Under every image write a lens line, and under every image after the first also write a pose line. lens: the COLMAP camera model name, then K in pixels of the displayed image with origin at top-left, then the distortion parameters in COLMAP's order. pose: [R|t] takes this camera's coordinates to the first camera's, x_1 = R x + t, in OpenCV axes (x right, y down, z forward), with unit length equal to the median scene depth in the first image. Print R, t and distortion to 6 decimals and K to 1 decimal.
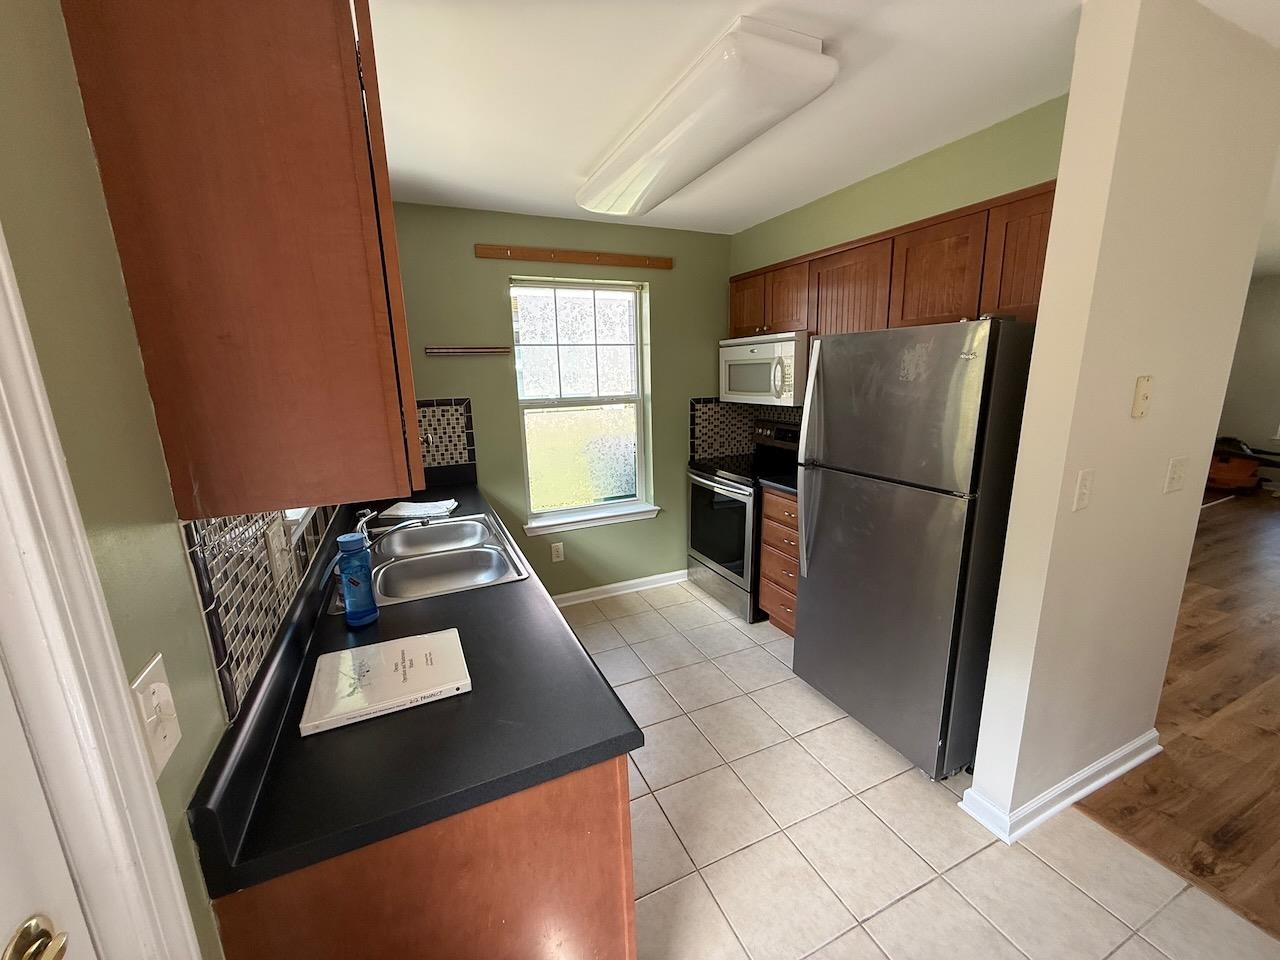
lens RADIAL K [[507.5, 0, 637.2], [0, 507.5, 479.8], [0, 0, 1]] dist [0.000291, 0.000384]
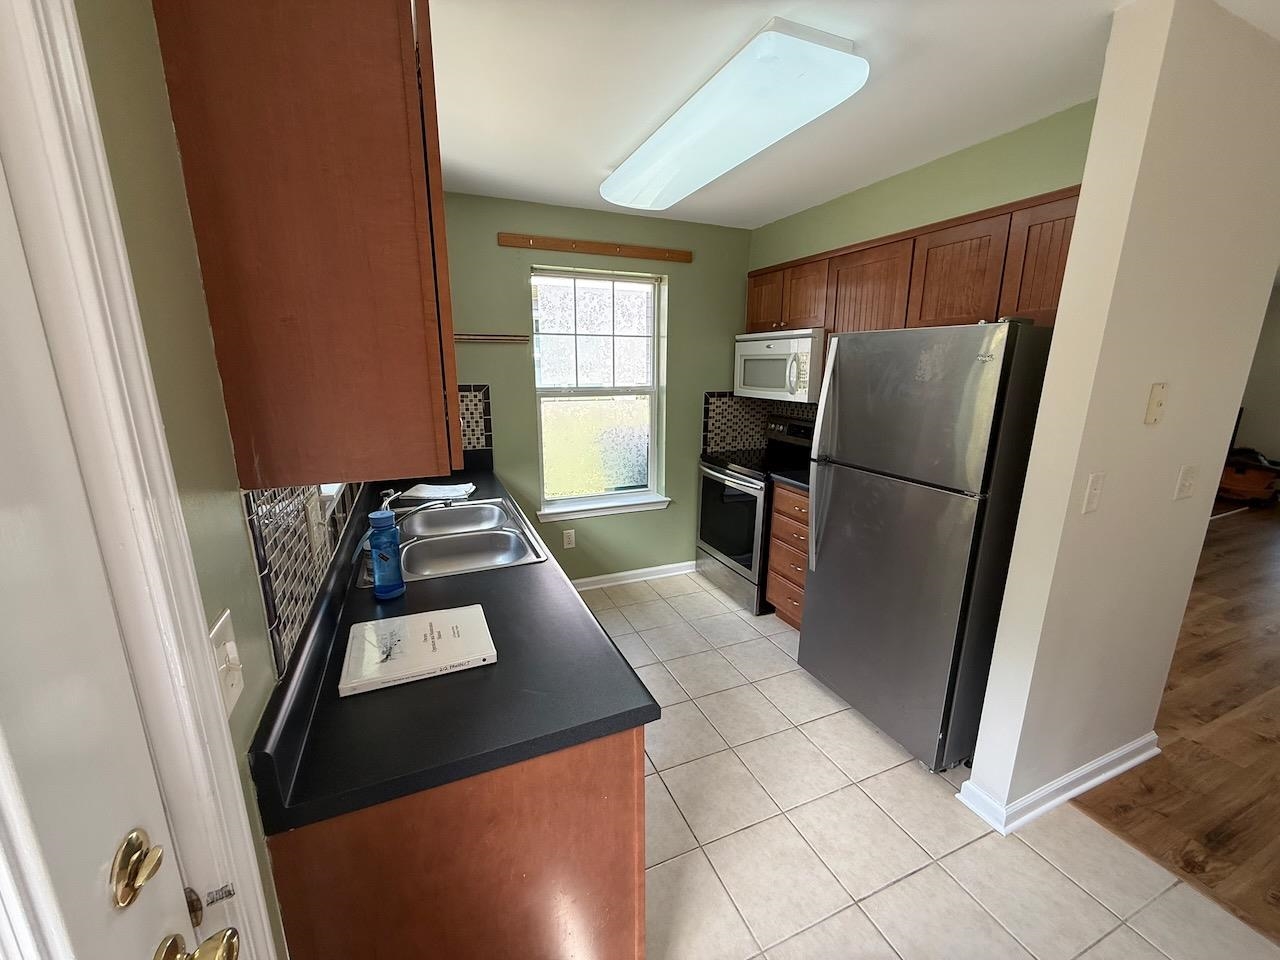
lens RADIAL K [[507.5, 0, 637.2], [0, 507.5, 479.8], [0, 0, 1]] dist [0.000291, 0.000384]
pose [[0.999344, 0.033461, -0.013862, -0.014115], [-0.033241, 0.999322, 0.015840, 0.004349], [0.014382, -0.015369, 0.999778, -0.019500]]
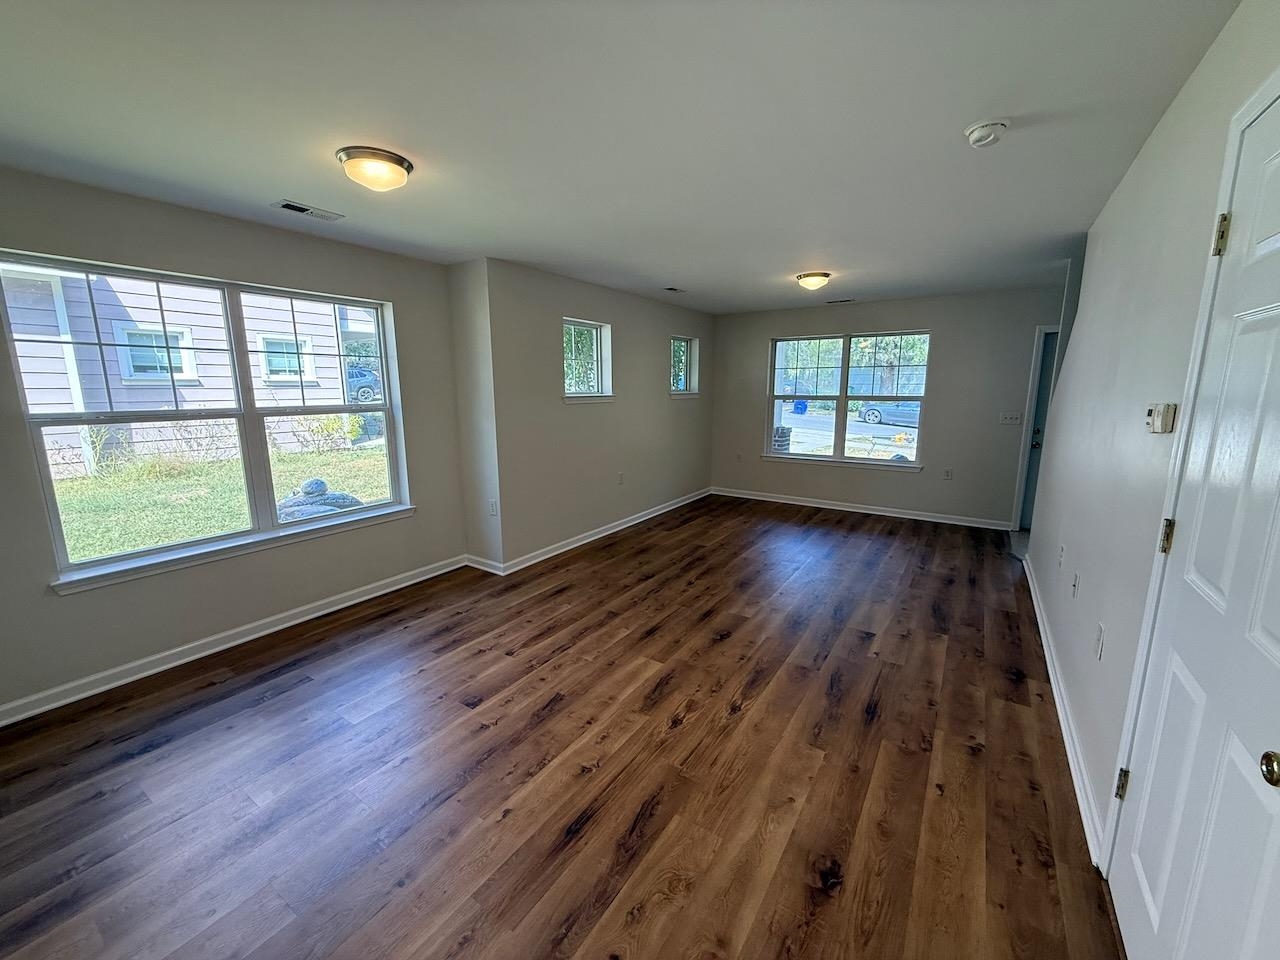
lens RADIAL K [[510.3, 0, 638.8], [0, 510.3, 478.1], [0, 0, 1]] dist [-0.001187, 0.000761]
pose [[0.846526, -0.073692, 0.527223, -0.183531], [0.097053, 0.995138, -0.016738, 0.089408], [-0.523426, 0.065338, 0.849562, -0.290063]]
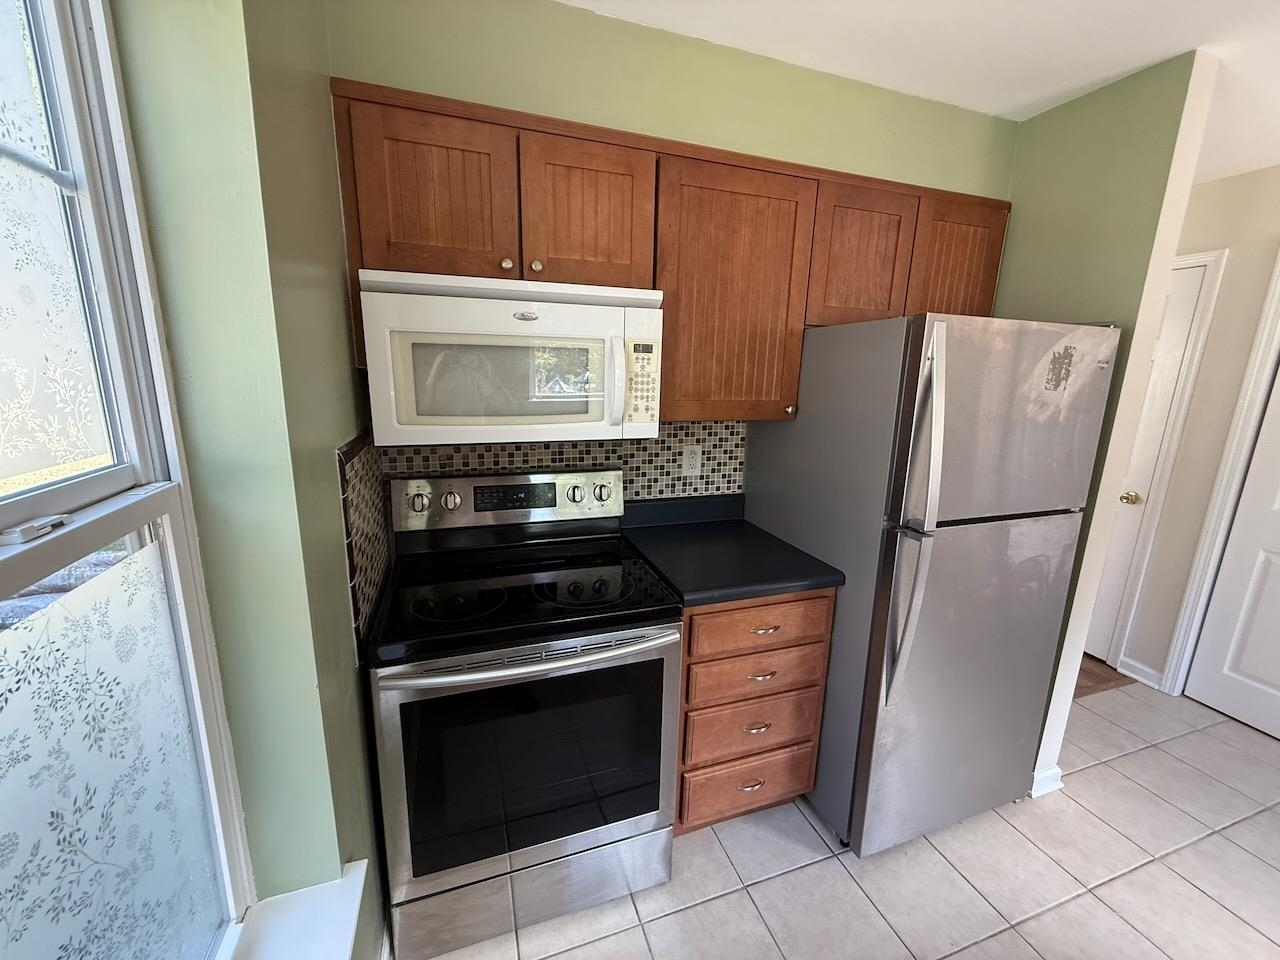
lens RADIAL K [[510.3, 0, 638.8], [0, 510.3, 478.1], [0, 0, 1]] dist [-0.001187, 0.000761]
pose [[0.086690, -0.188692, 0.978202, -0.250042], [0.182414, 0.968305, 0.170617, -0.238328], [-0.979393, 0.163647, 0.118363, 1.162936]]
